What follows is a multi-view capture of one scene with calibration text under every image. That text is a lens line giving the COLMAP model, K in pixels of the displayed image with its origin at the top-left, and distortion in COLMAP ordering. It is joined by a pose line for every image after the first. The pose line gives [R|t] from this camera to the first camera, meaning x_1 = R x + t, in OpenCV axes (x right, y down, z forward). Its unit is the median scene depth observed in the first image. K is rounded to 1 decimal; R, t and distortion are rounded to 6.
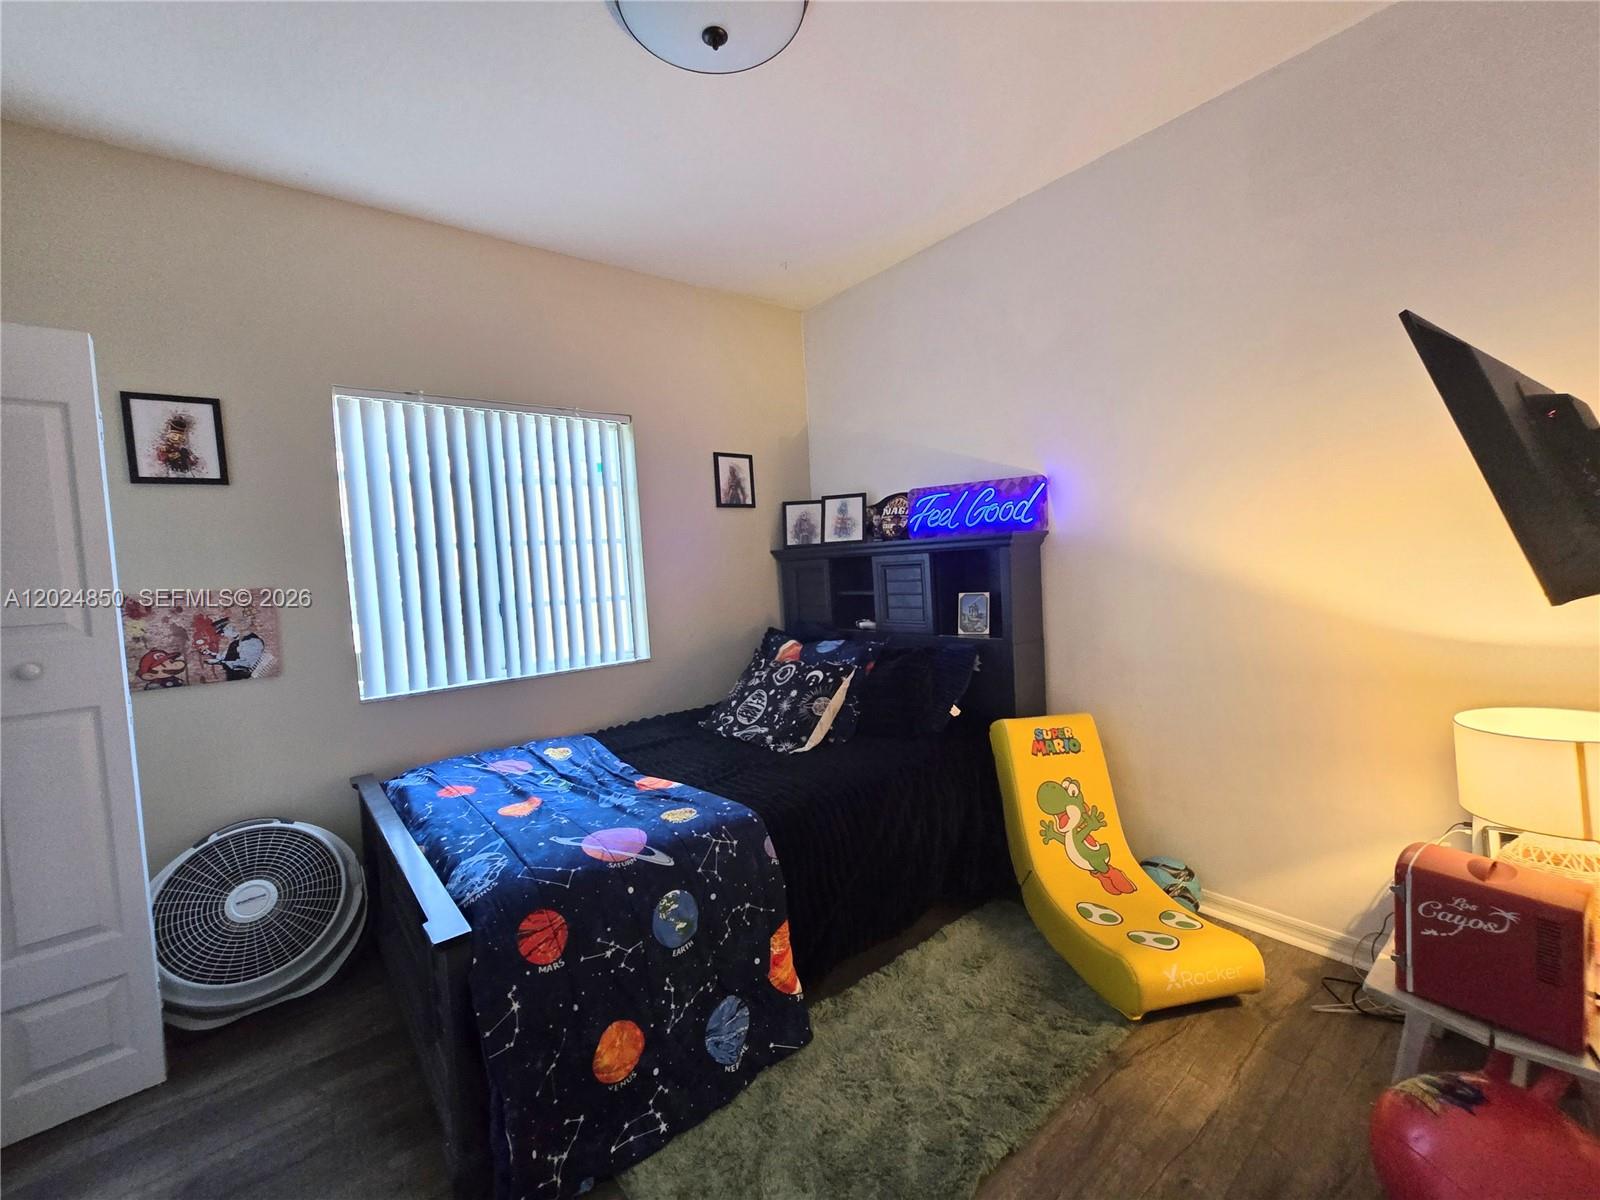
lens RADIAL K [[658.6, 0, 796.5], [0, 658.6, 602.8], [0, 0, 1]] dist [-0.003267, 0.000662]
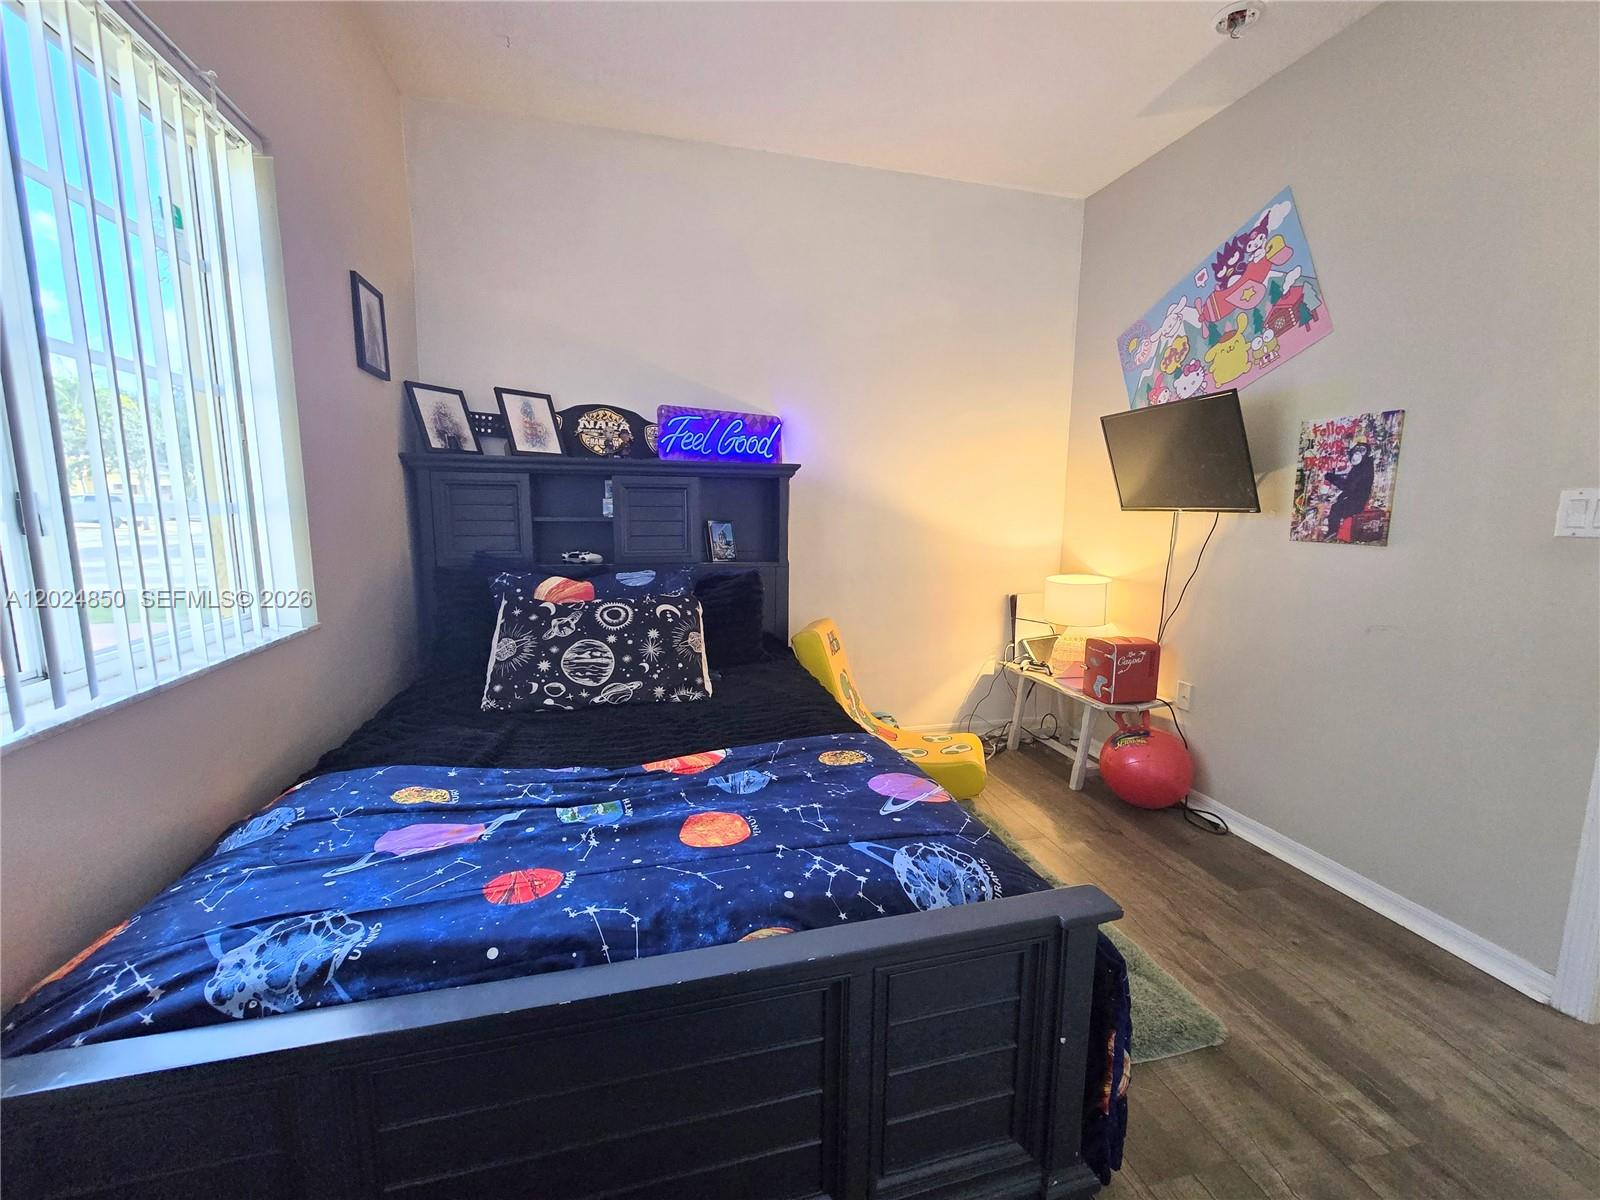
lens RADIAL K [[658.6, 0, 796.5], [0, 658.6, 602.8], [0, 0, 1]] dist [-0.003267, 0.000662]
pose [[0.419143, -0.072484, 0.905022, -0.866824], [0.015643, 0.997237, 0.072625, 0.055303], [-0.907785, -0.016283, 0.419119, 0.650788]]
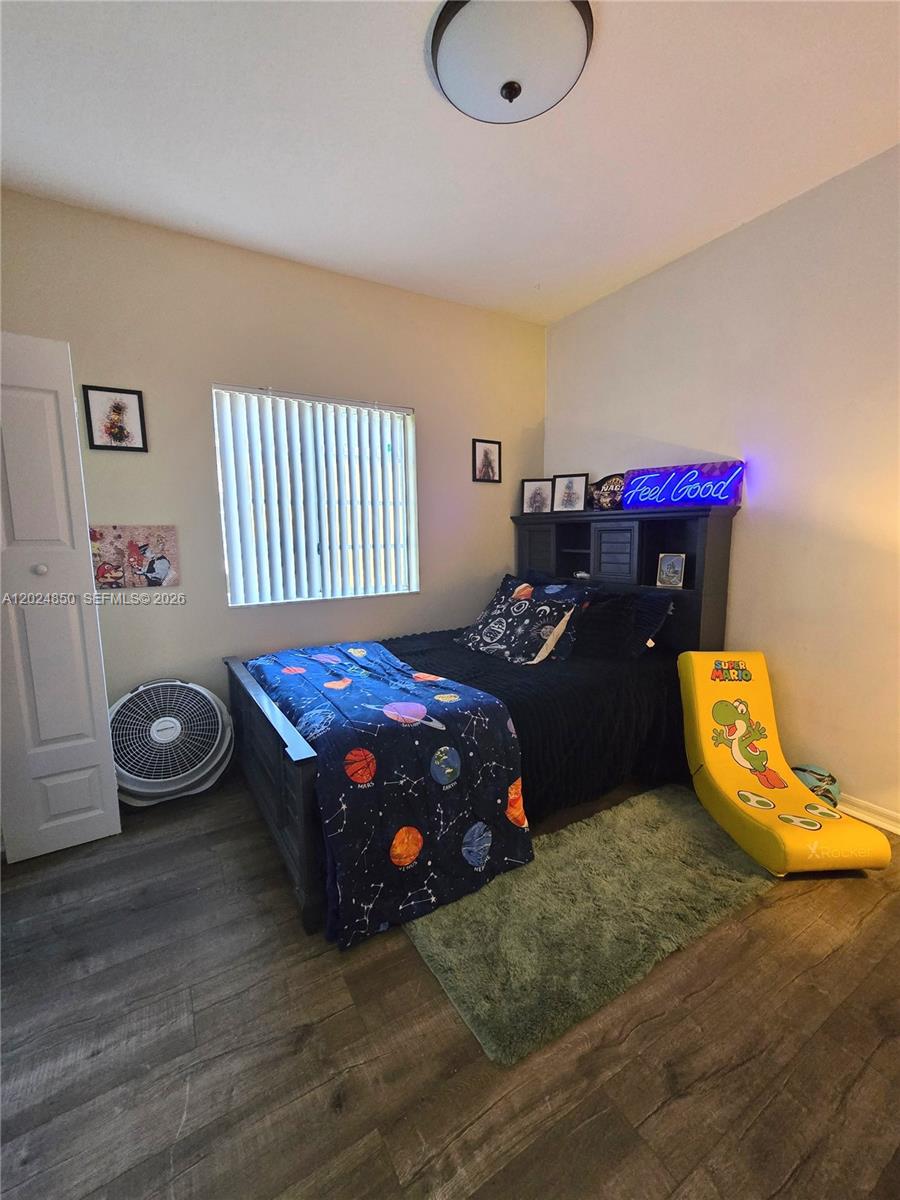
lens RADIAL K [[493.9, 0, 452.5], [0, 493.9, 605.5], [0, 0, 1]] dist [-0.003267, 0.000662]
pose [[0.989787, 0.062266, -0.128234, -0.035381], [-0.050065, 0.994096, 0.096268, 0.019401], [0.133471, -0.088864, 0.987061, -0.019257]]
